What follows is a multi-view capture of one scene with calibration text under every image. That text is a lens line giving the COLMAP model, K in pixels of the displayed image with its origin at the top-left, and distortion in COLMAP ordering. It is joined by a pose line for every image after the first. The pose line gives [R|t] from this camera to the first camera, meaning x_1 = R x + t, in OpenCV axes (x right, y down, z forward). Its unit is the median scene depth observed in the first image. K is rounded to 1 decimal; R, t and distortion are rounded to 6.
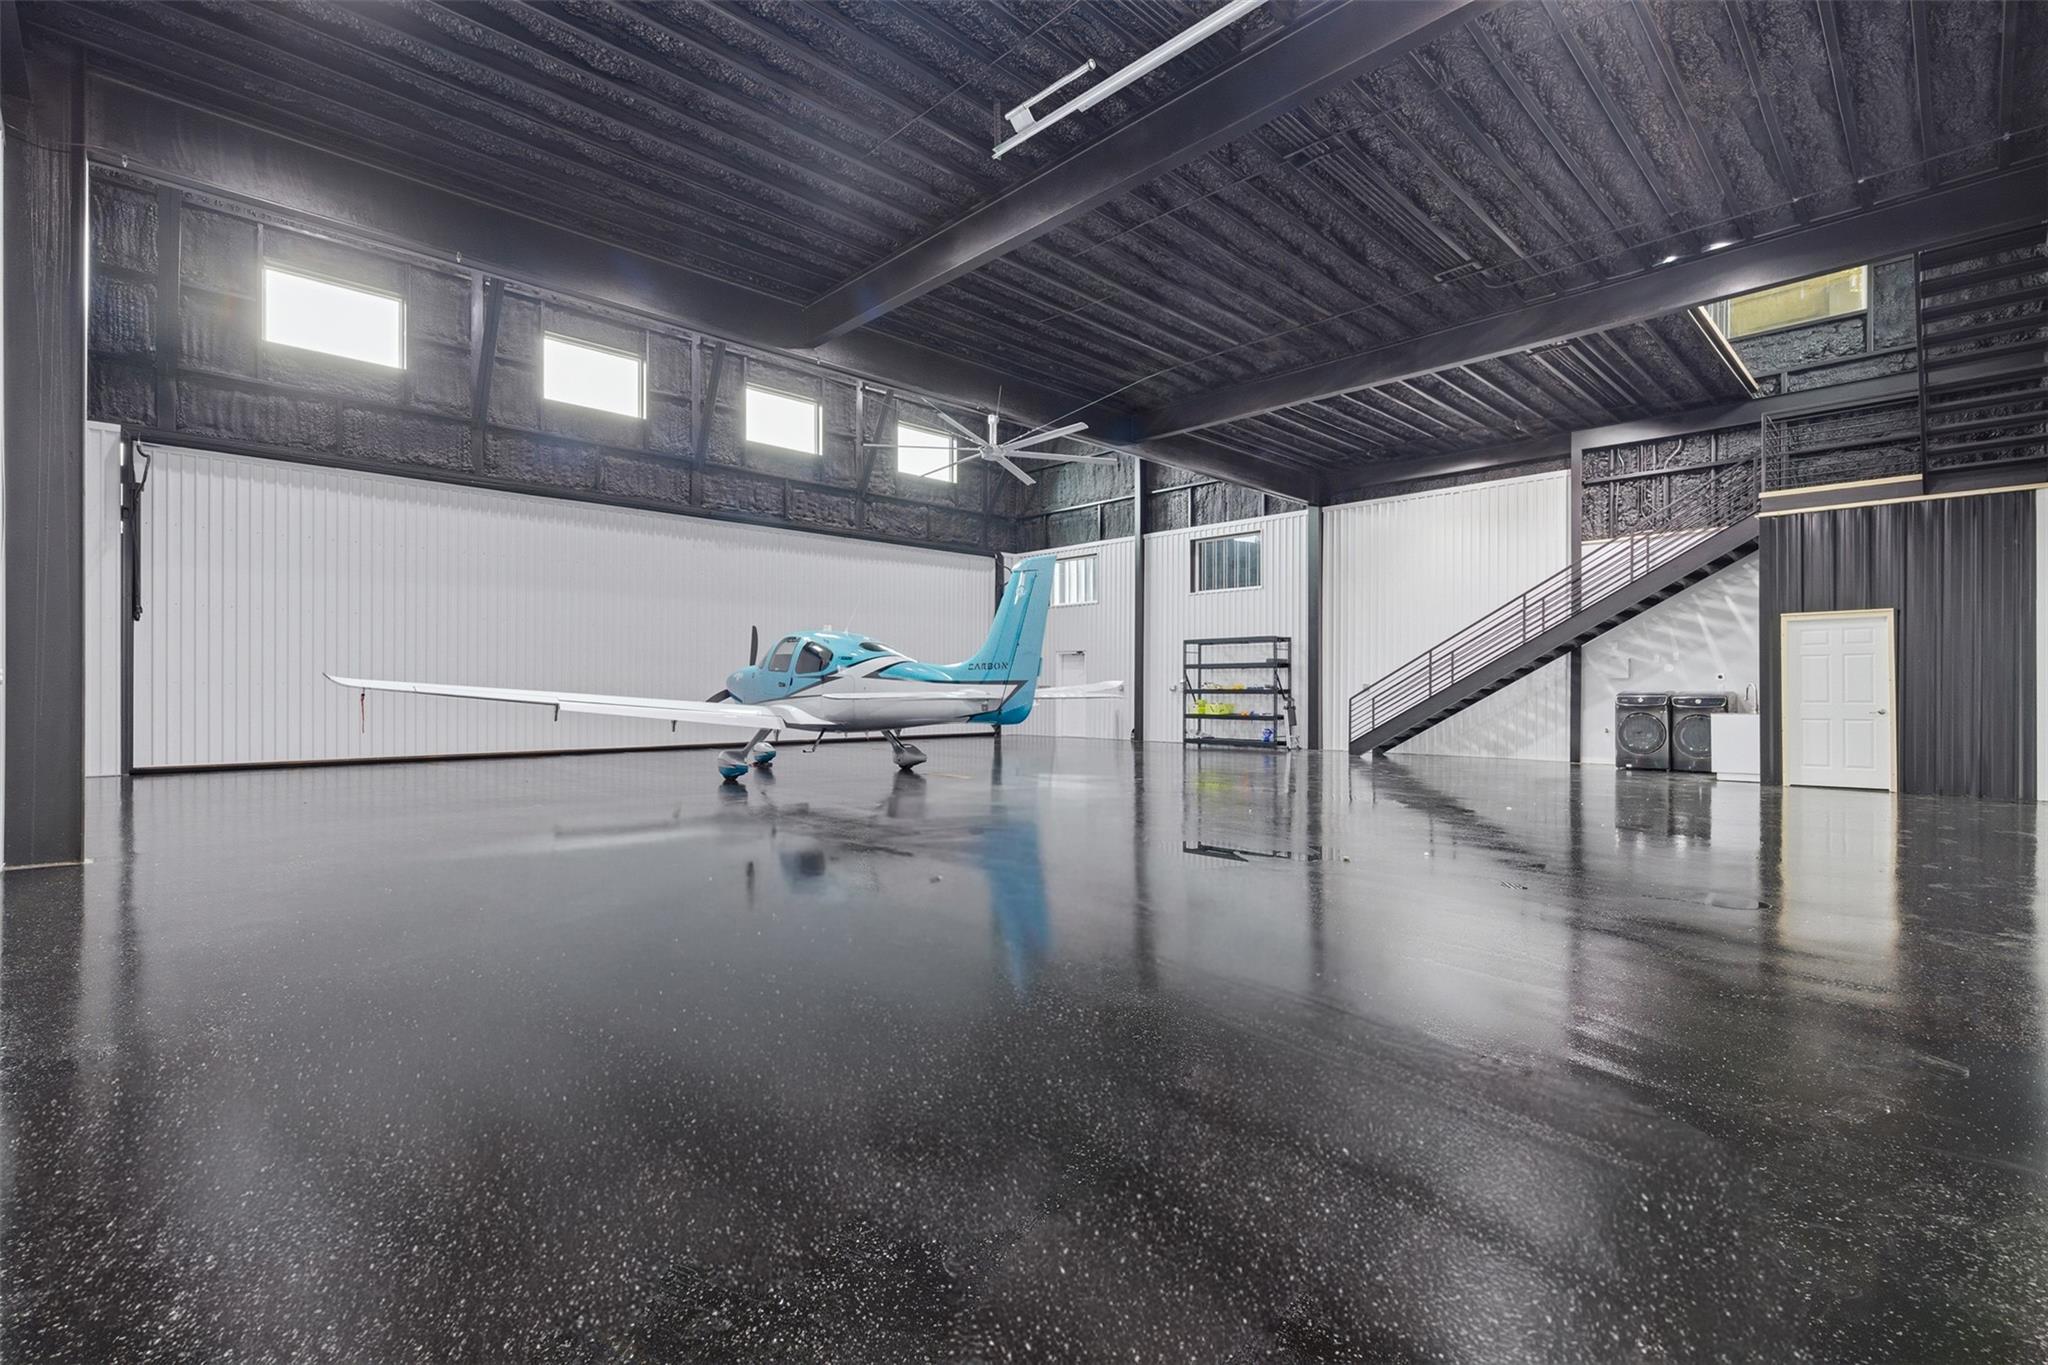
lens RADIAL K [[926.0, 0, 1024.0], [0, 926.0, 689.4], [0, 0, 1]] dist [-0.000581, 0.000084]
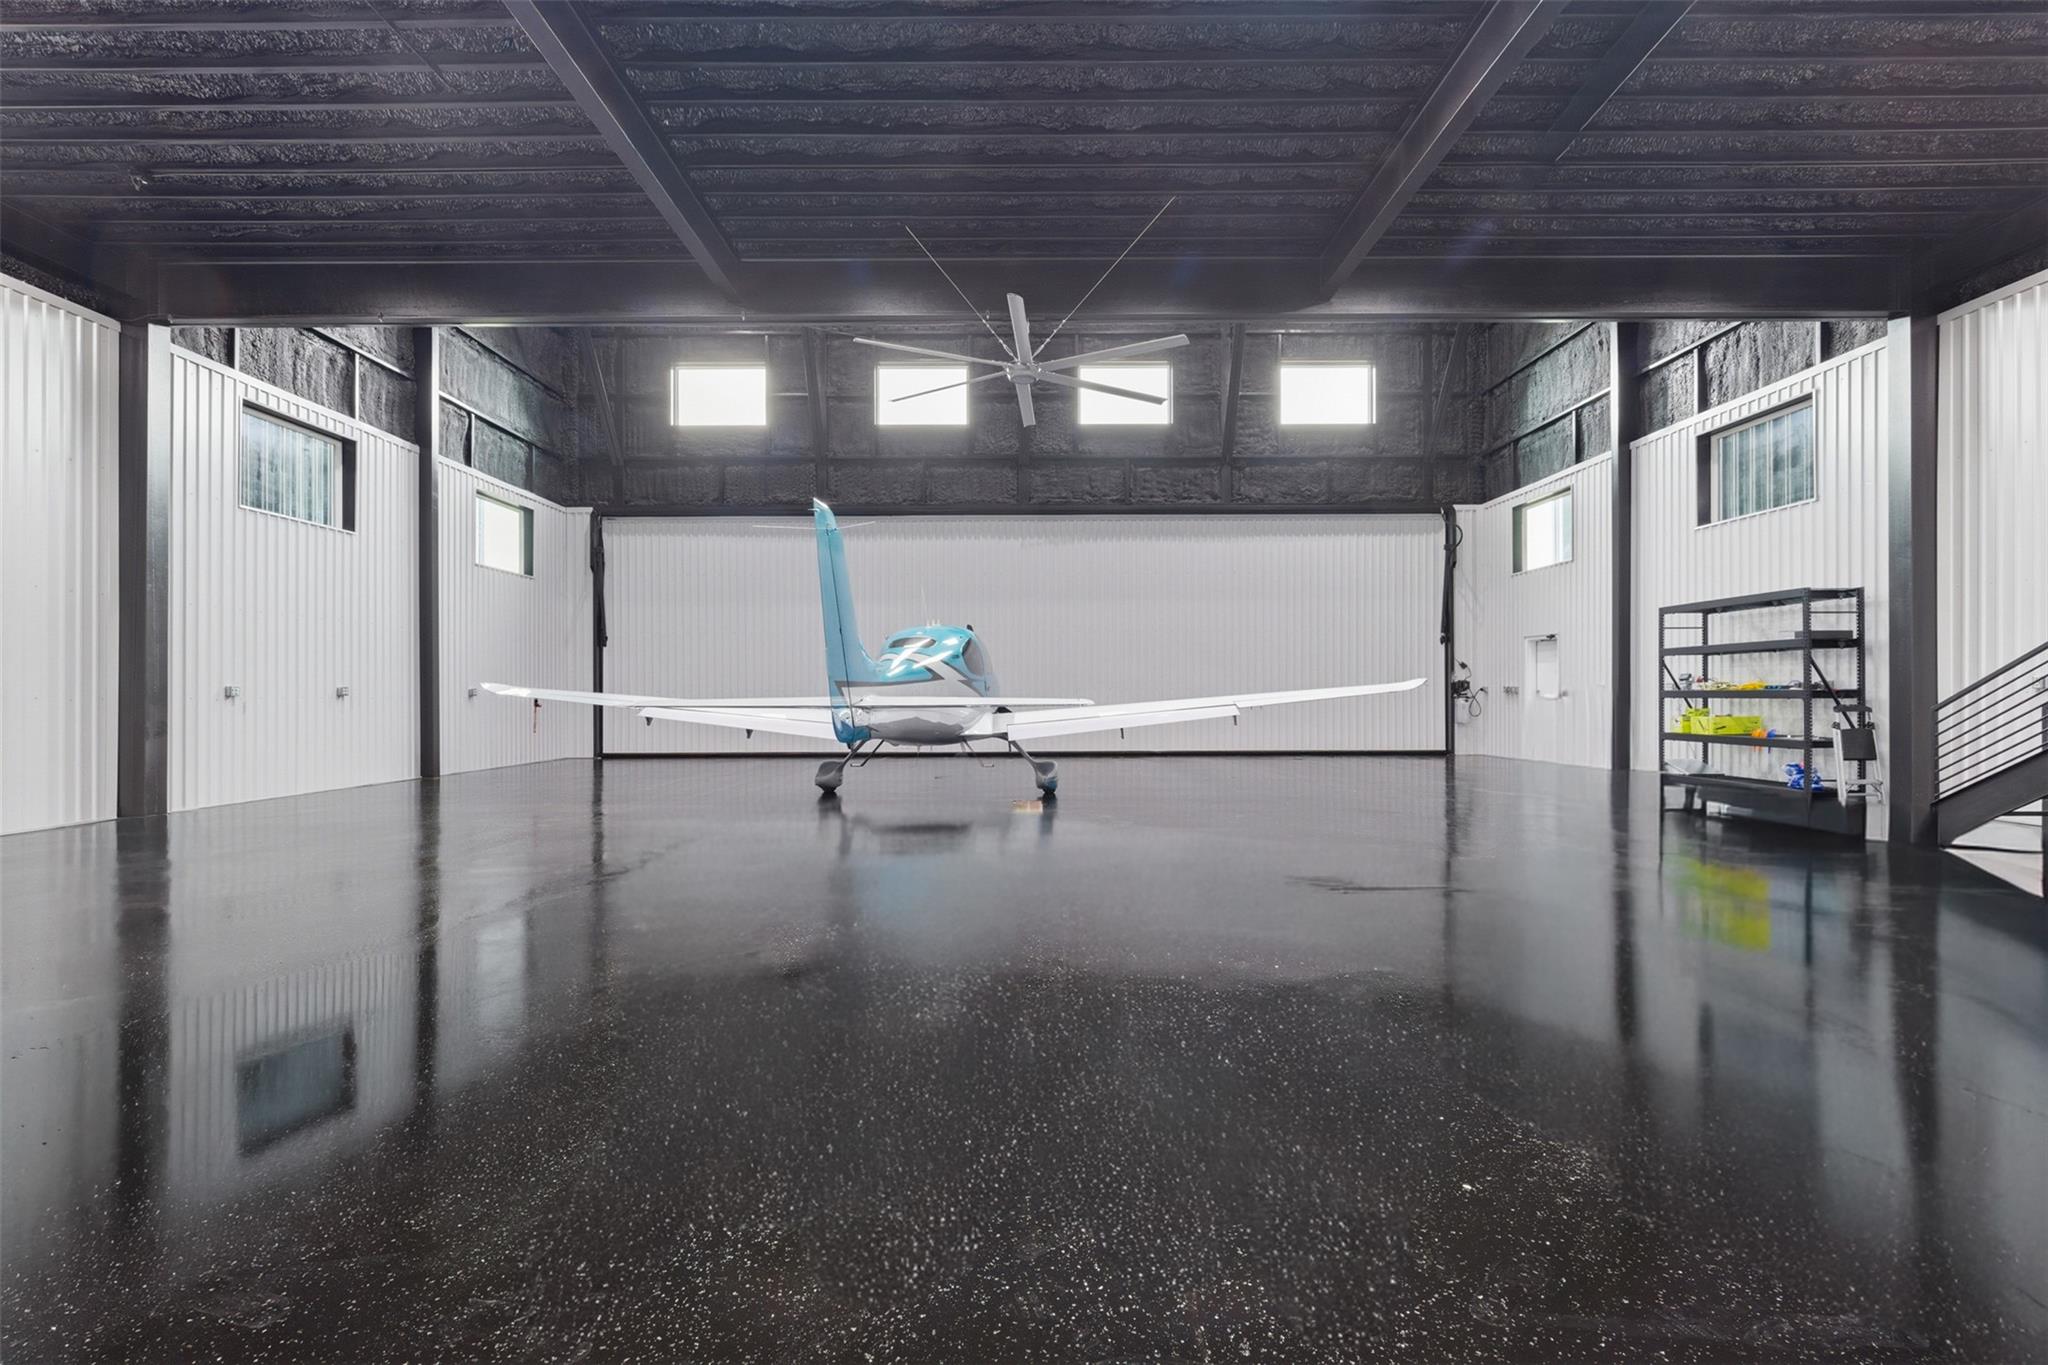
lens RADIAL K [[926.0, 0, 1016.2], [0, 926.0, 690.4], [0, 0, 1]] dist [-0.000581, 0.000084]
pose [[0.713895, -0.007338, -0.700214, 0.317354], [0.004929, 0.999973, -0.005453, 0.001040], [0.700235, 0.000441, 0.713912, 0.313177]]
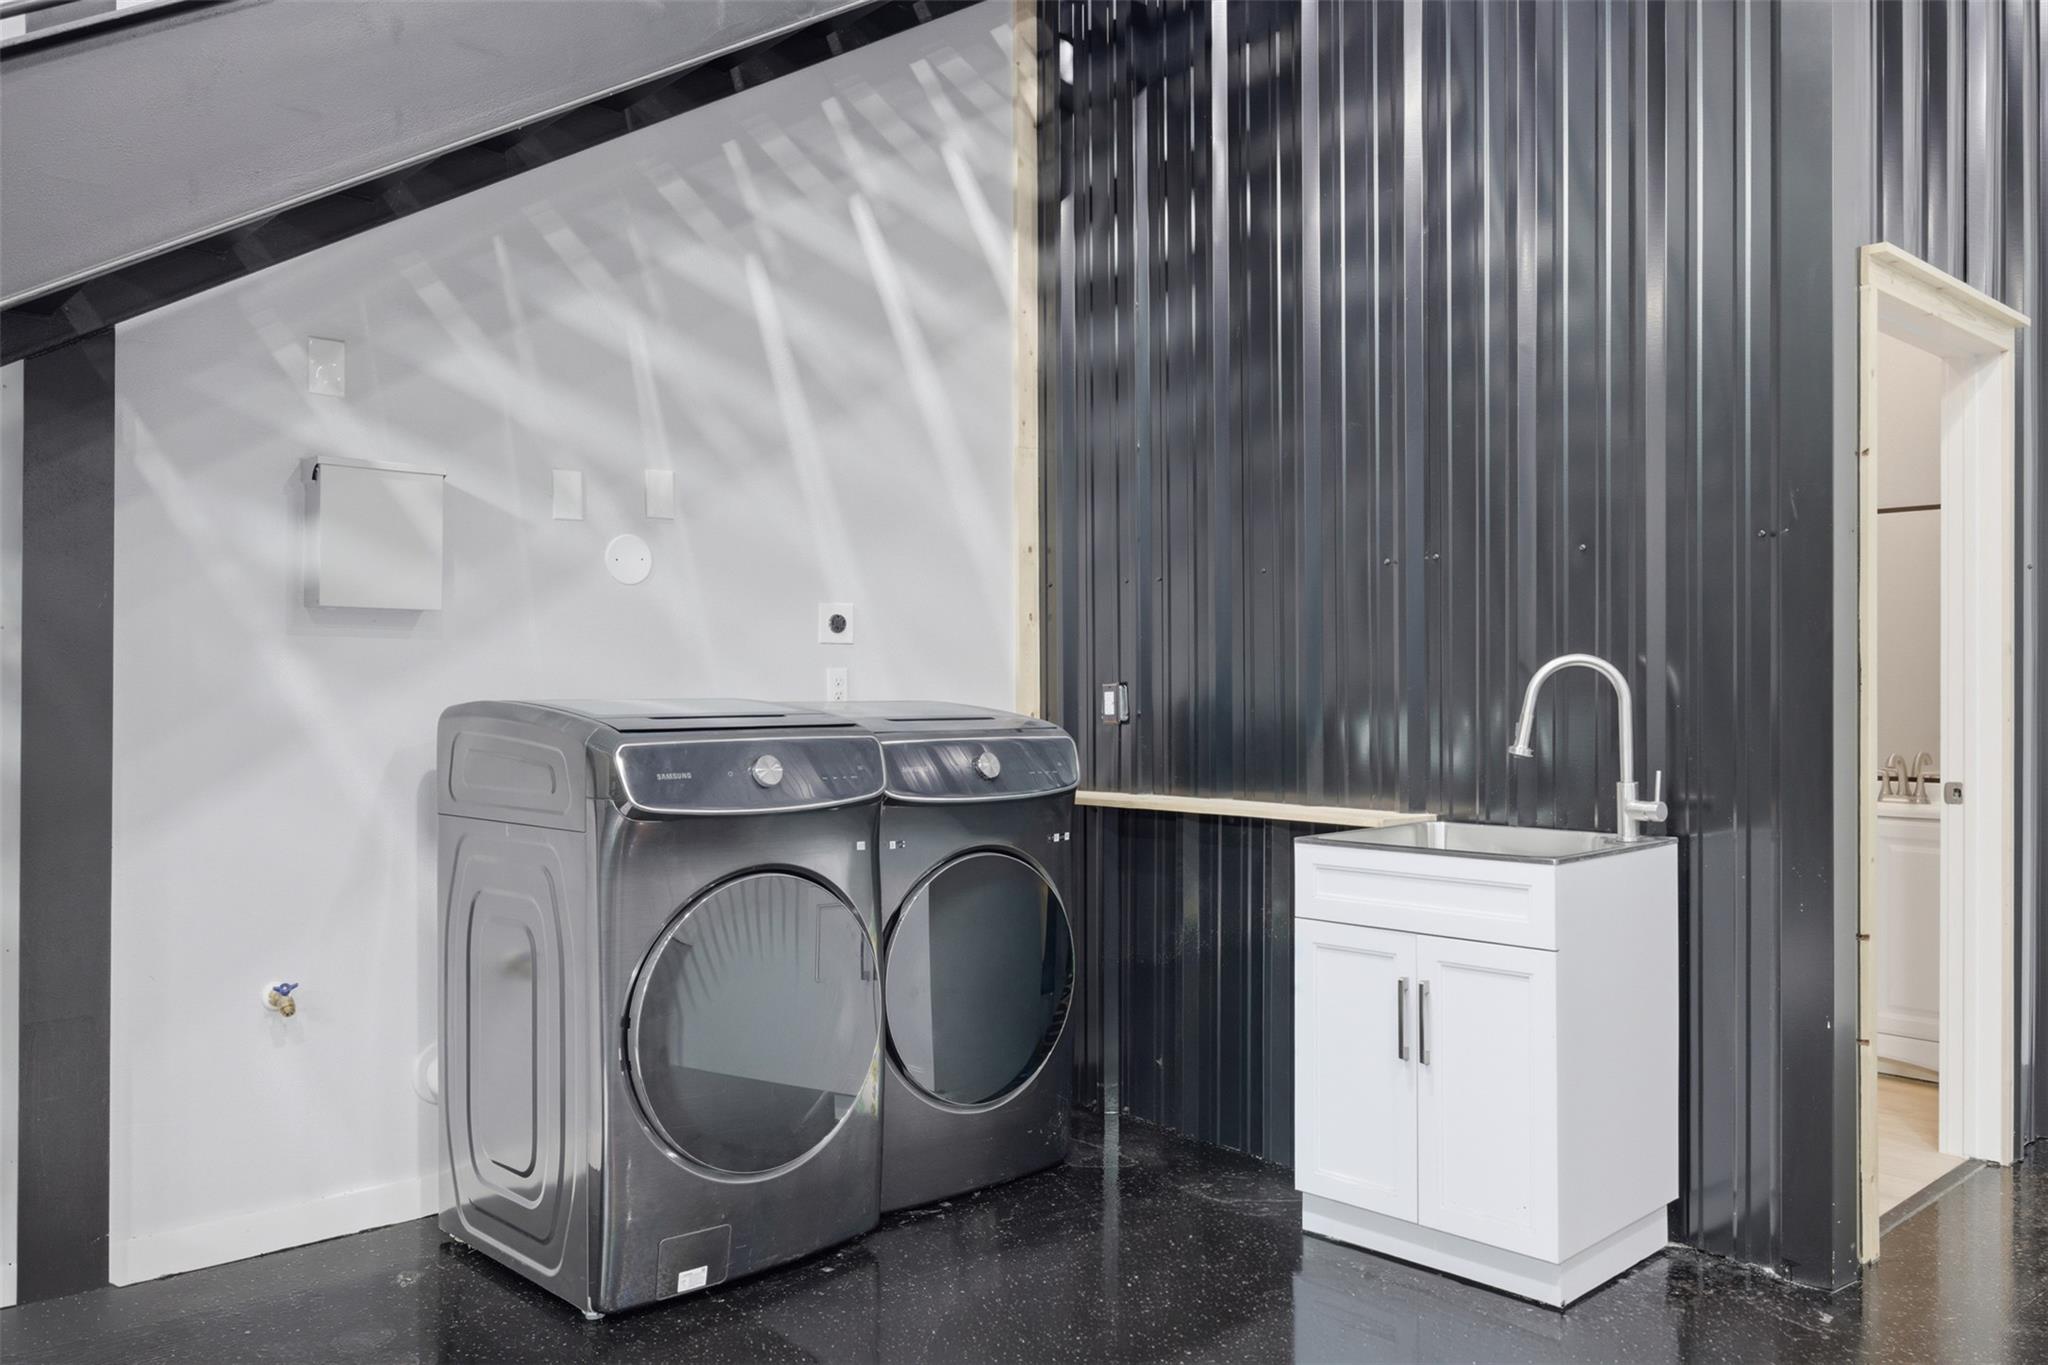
lens RADIAL K [[1552.3, 0, 1029.3], [0, 1552.3, 683.3], [0, 0, 1]] dist [0.012855, 0.001456]
pose [[0.015081, -0.004194, 0.999877, 0.328138], [-0.000452, 0.999991, 0.004201, -0.001717], [-0.999886, -0.000515, 0.015079, 0.719927]]
